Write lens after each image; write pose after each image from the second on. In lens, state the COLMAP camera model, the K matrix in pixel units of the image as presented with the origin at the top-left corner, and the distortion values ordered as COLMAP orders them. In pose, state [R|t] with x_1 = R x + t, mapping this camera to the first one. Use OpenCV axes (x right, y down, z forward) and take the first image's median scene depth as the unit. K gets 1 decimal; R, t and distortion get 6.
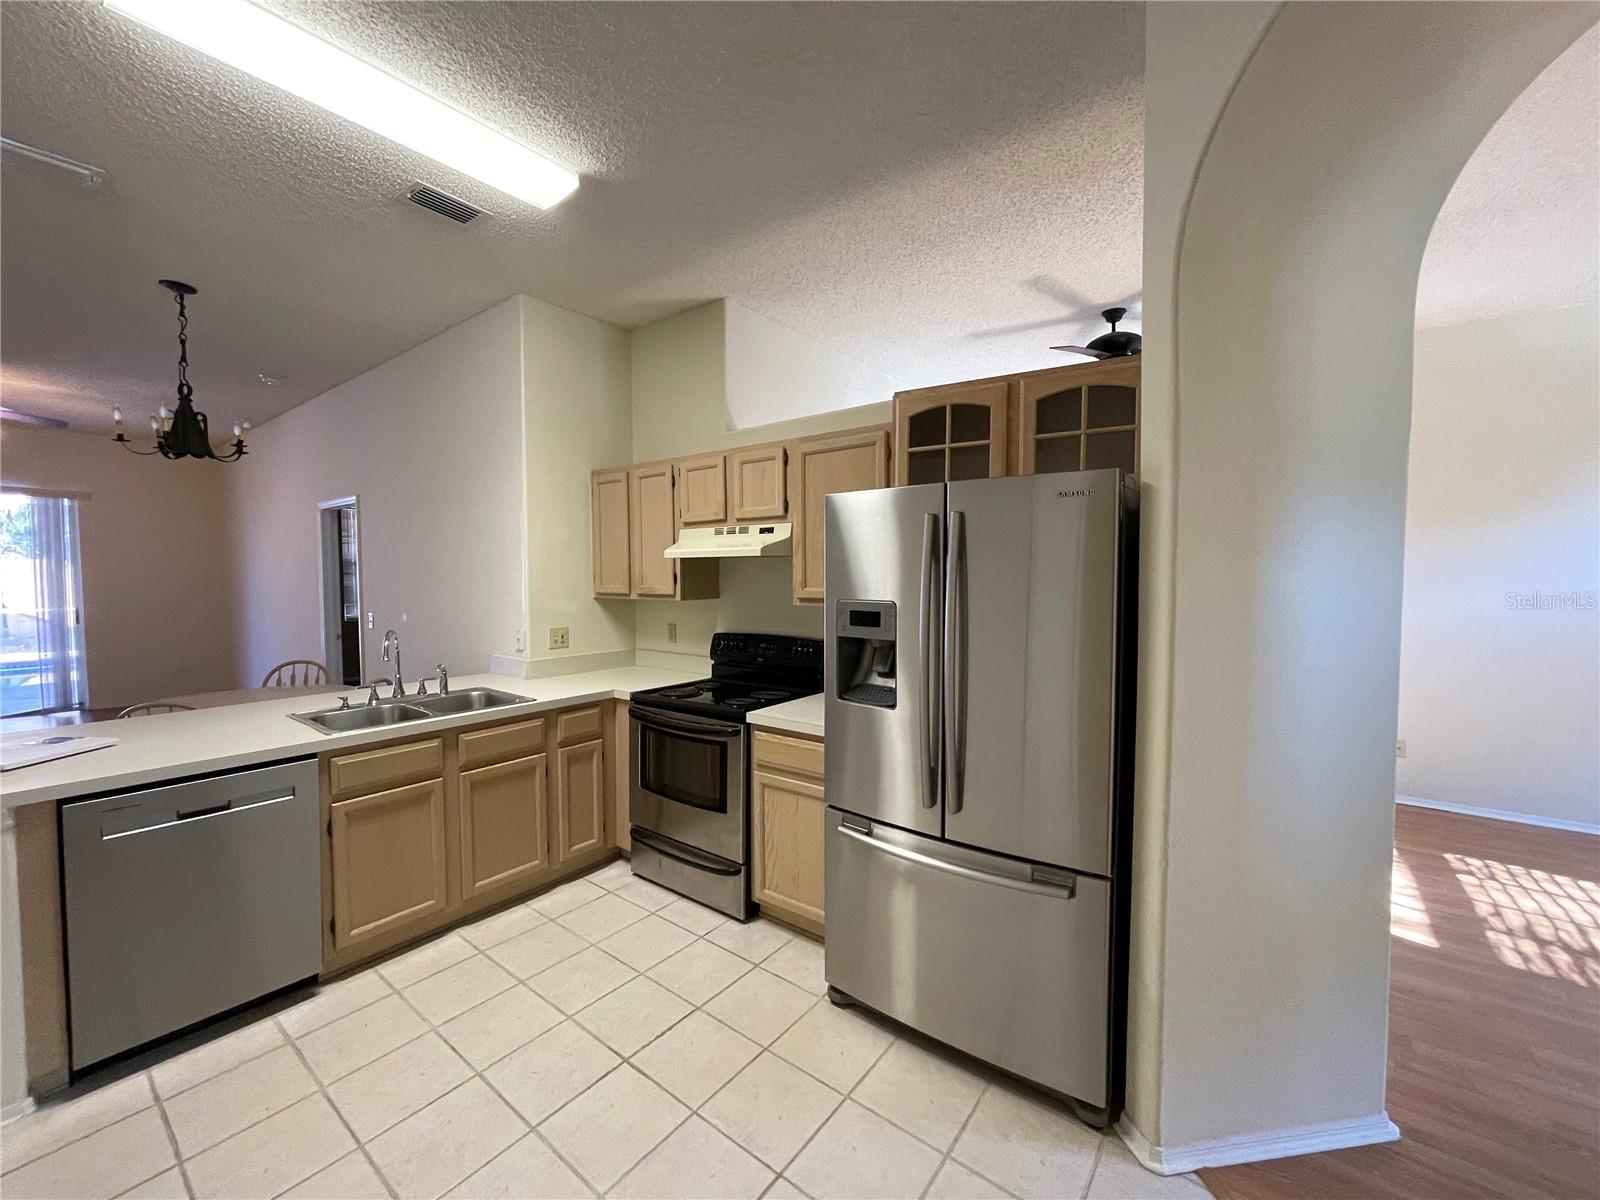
lens RADIAL K [[645.8, 0, 798.6], [0, 645.8, 595.7], [0, 0, 1]] dist [0.000008, -0.000917]
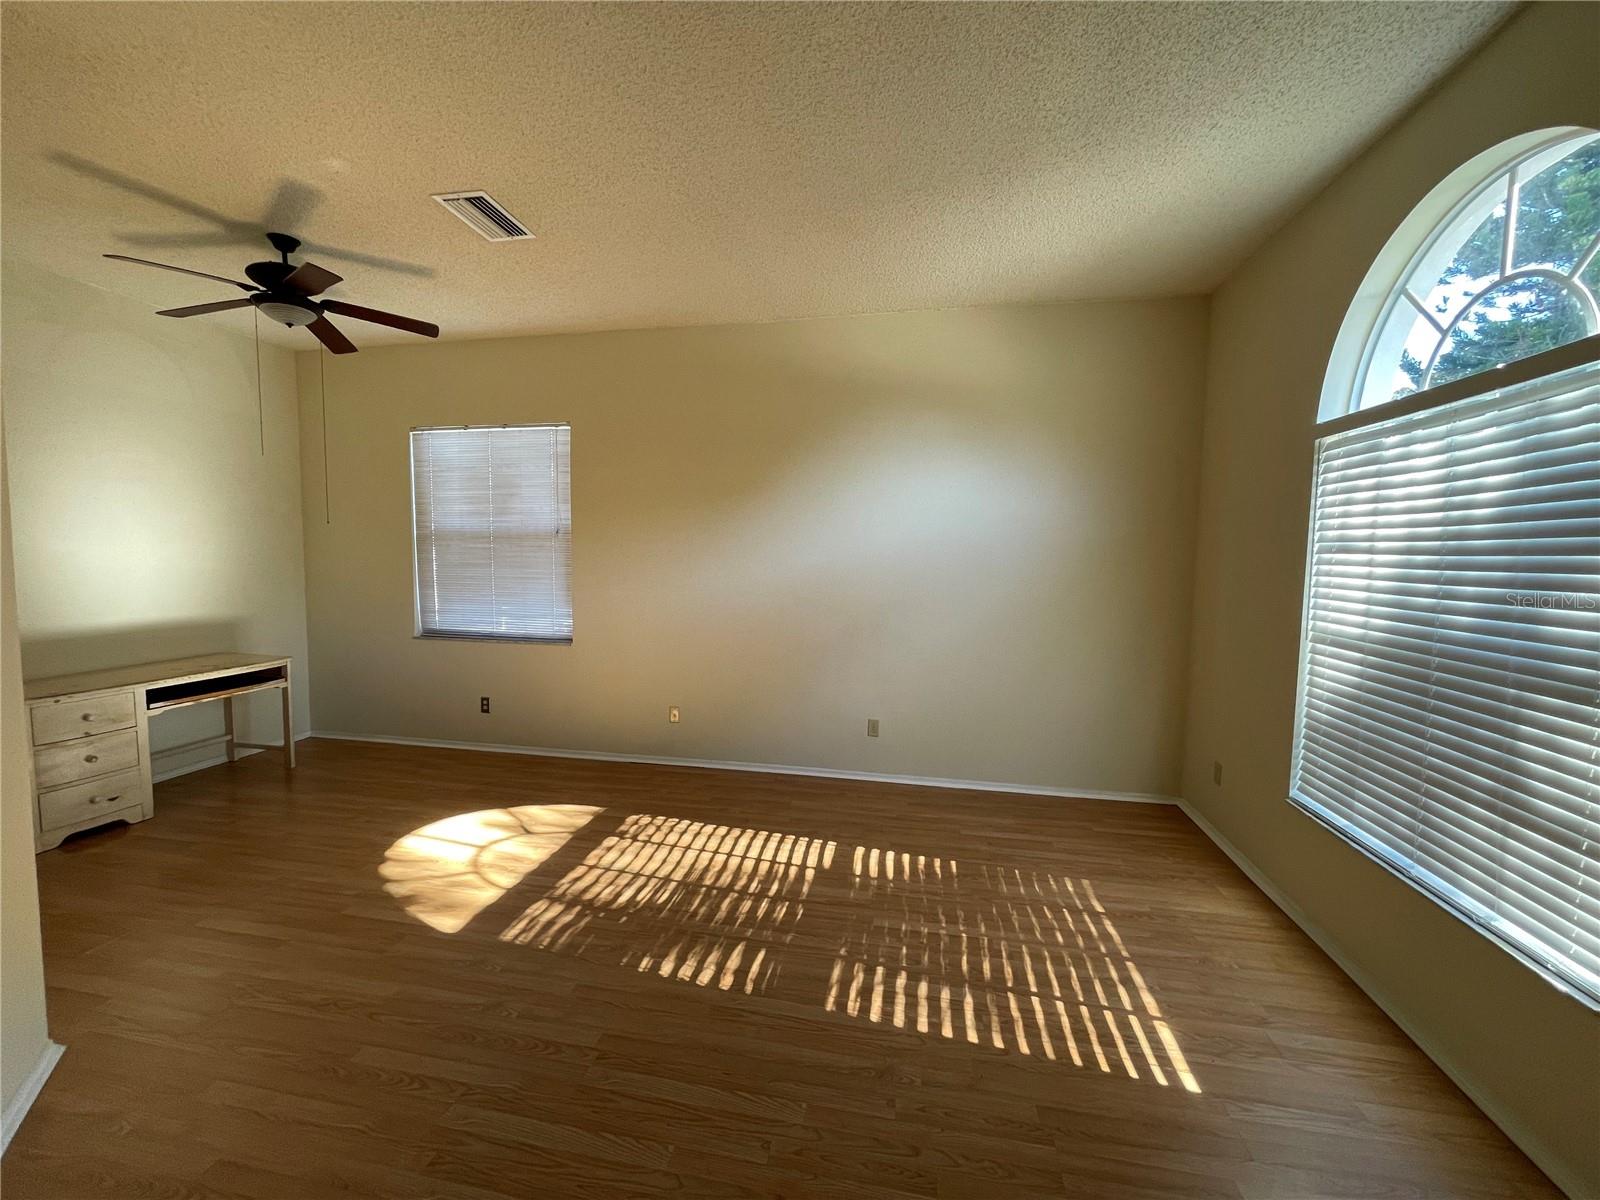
lens RADIAL K [[645.8, 0, 795.8], [0, 645.8, 597.8], [0, 0, 1]] dist [0.000008, -0.000917]
pose [[0.894825, -0.022320, 0.445859, 0.857834], [0.007015, 0.999329, 0.035948, 0.002602], [-0.446362, -0.029039, 0.894381, -0.075969]]
